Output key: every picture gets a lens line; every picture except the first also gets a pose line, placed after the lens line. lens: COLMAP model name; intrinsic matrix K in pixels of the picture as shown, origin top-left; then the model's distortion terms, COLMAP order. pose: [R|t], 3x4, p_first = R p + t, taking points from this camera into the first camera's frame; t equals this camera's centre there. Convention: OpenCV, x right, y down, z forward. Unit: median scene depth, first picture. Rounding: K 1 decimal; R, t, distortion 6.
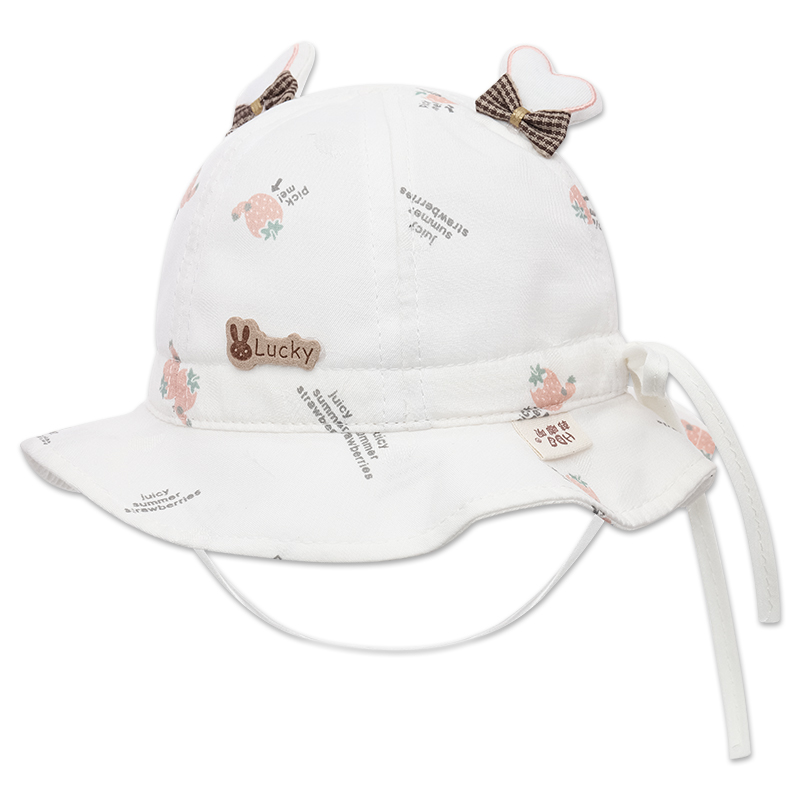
lens RADIAL K [[4156.8, 0, 400.0], [0, 4156.8, 400.0], [0, 0, 1]] dist [-0.368983, 0.844259]
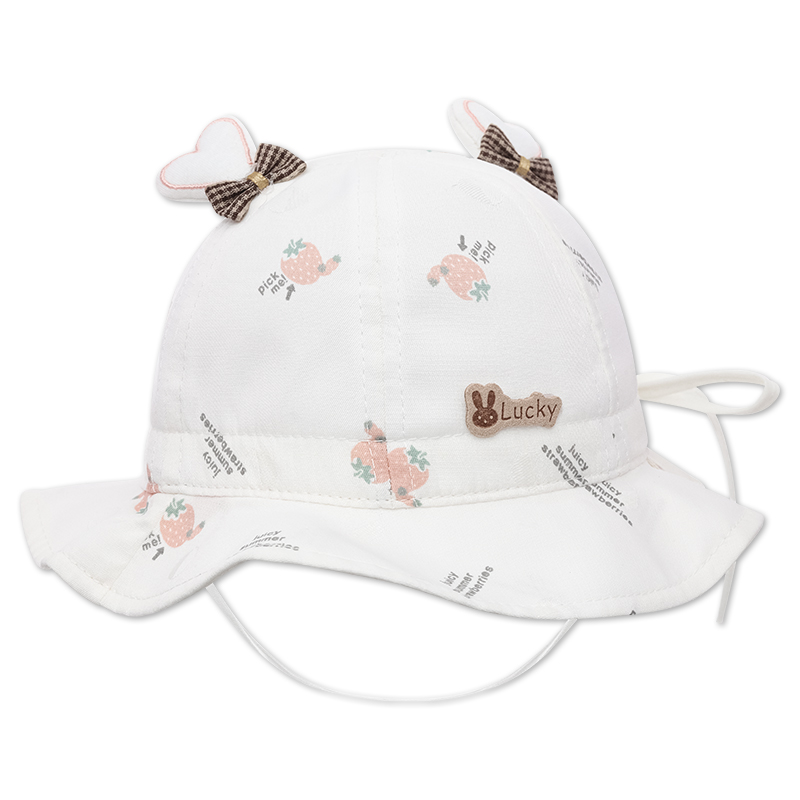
lens RADIAL K [[4156.8, 0, 400.0], [0, 4156.8, 400.0], [0, 0, 1]] dist [-0.368983, 0.844259]
pose [[0.559243, -0.103209, 0.822554, -0.846218], [0.128327, 0.991038, 0.037101, -0.054461], [-0.819011, 0.084807, 0.567476, 0.471799]]
